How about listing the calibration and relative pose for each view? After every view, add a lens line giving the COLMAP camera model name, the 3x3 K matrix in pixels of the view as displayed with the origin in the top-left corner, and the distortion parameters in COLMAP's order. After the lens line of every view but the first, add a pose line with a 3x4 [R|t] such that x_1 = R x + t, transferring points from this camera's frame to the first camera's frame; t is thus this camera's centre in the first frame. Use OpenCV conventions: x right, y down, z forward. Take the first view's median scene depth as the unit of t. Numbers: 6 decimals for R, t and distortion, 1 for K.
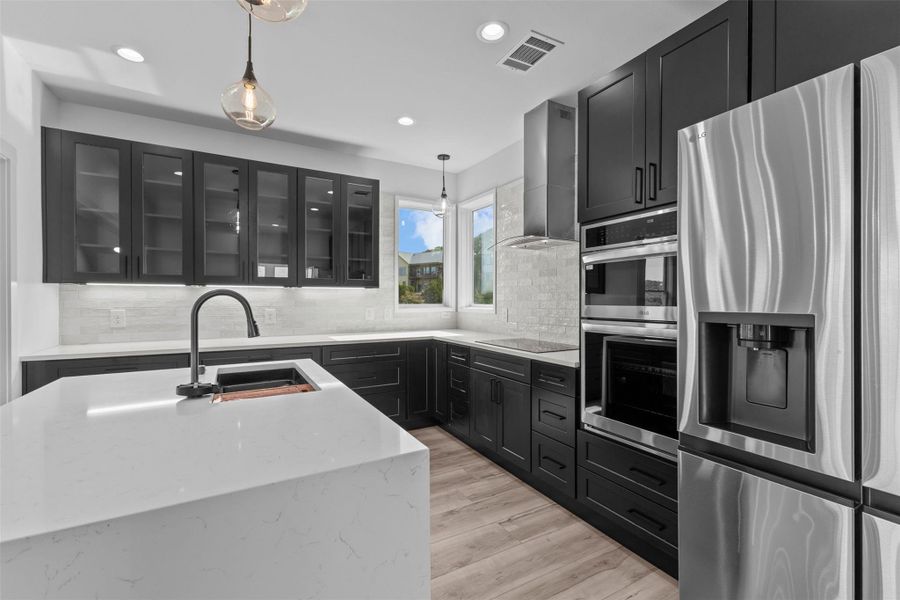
lens RADIAL K [[386.0, 0, 450.0], [0, 386.0, 300.0], [0, 0, 1]] dist [-0.001808, -0.000490]
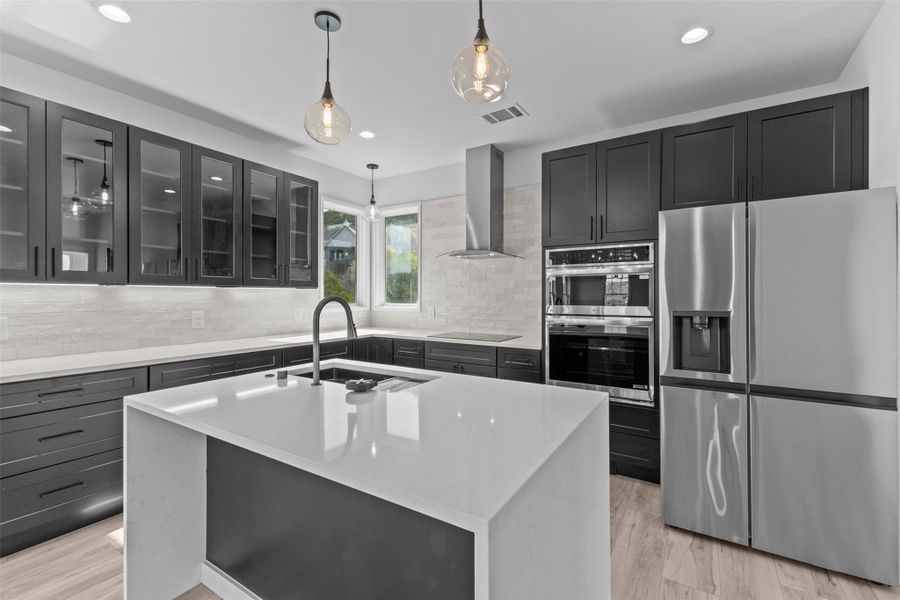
lens RADIAL K [[390.4, 0, 447.4], [0, 390.4, 293.6], [0, 0, 1]] dist [0.009184, -0.000826]
pose [[0.883687, 0.002318, 0.468073, -0.429068], [0.000677, 0.999980, -0.006230, -0.013385], [-0.468078, 0.005822, 0.883668, -0.066424]]
